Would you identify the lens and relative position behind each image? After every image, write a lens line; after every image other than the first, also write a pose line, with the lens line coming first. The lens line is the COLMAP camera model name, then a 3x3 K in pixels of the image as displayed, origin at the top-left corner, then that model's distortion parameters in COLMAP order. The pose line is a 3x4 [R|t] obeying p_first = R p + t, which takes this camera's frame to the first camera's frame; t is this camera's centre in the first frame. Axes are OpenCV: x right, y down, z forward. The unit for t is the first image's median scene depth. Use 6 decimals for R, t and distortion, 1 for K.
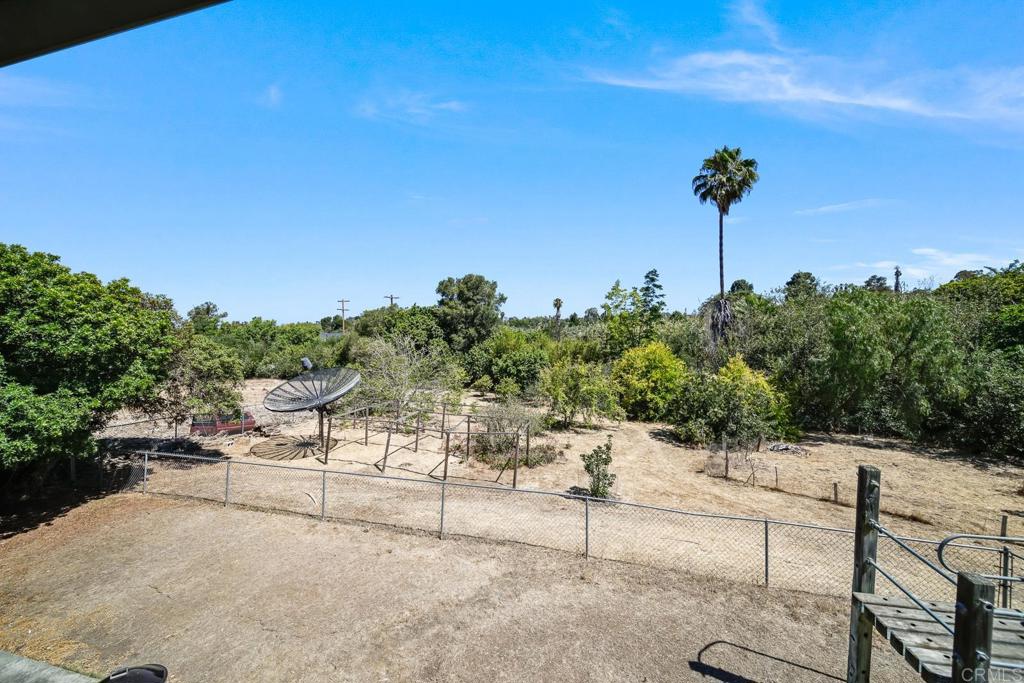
lens RADIAL K [[359.3, 0, 487.3], [0, 359.3, 321.1], [0, 0, 1]] dist [-0.002703, -0.001225]
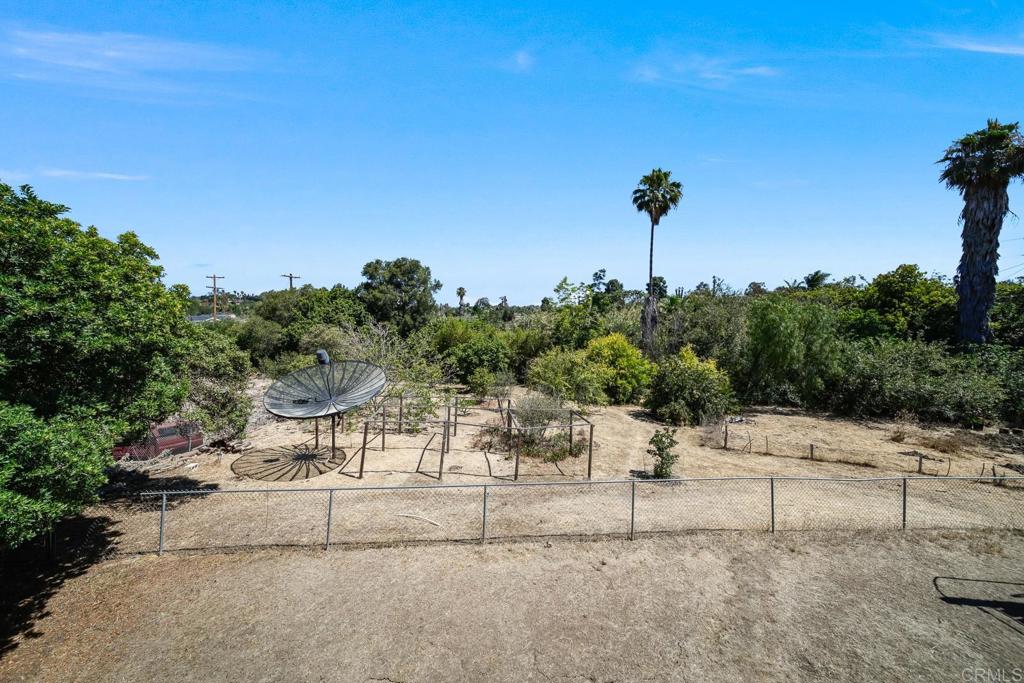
lens RADIAL K [[359.3, 0, 511.5], [0, 359.3, 309.2], [0, 0, 1]] dist [-0.002703, -0.001225]
pose [[0.943615, 0.031604, 0.329532, -0.236991], [-0.031499, 0.999488, -0.005658, 0.001030], [-0.329542, -0.005041, 0.944127, 0.061237]]
